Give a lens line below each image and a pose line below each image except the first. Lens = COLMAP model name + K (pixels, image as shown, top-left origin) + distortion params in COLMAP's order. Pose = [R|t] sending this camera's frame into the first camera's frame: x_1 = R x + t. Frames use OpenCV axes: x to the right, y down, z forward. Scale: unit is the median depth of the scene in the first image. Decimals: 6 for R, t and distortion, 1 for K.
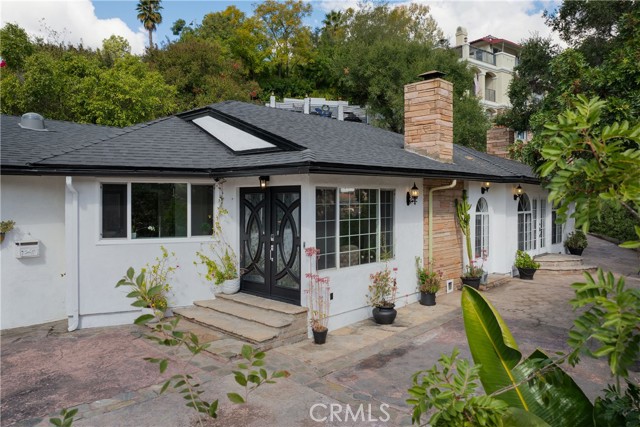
lens RADIAL K [[463.1, 0, 320.0], [0, 463.1, 213.5], [0, 0, 1]] dist [0.002917, 0.000757]
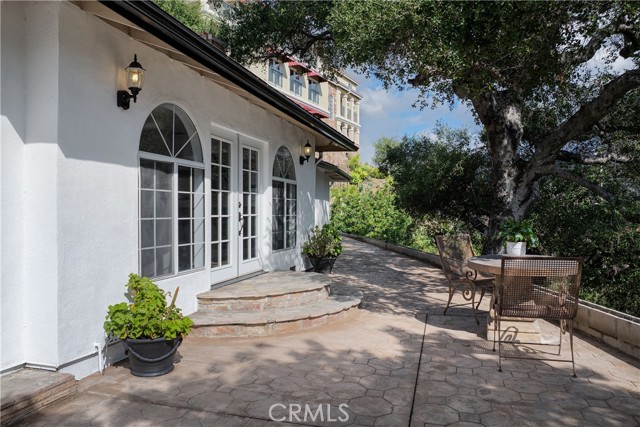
lens RADIAL K [[463.1, 0, 320.0], [0, 463.1, 213.5], [0, 0, 1]] dist [0.002917, 0.000757]
pose [[0.895150, 0.001916, 0.445762, 0.339862], [0.008457, 0.999738, -0.021279, 0.039205], [-0.445686, 0.022818, 0.894899, 0.574381]]
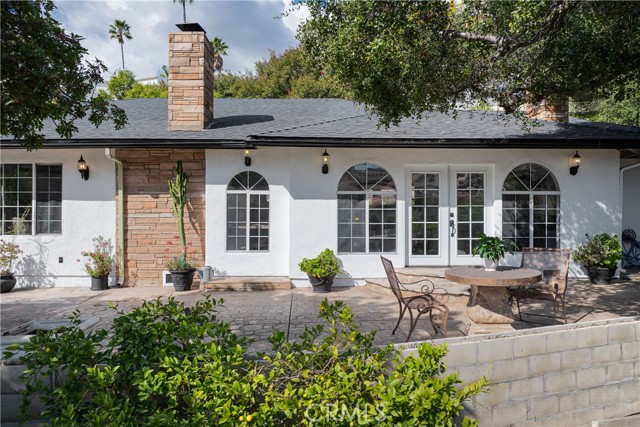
lens RADIAL K [[463.1, 0, 320.0], [0, 463.1, 213.5], [0, 0, 1]] dist [0.002917, 0.000757]
pose [[0.645647, 0.021308, -0.763339, 0.785101], [-0.023229, 0.999696, 0.008258, 0.019821], [0.763283, 0.012400, 0.645946, 0.474012]]
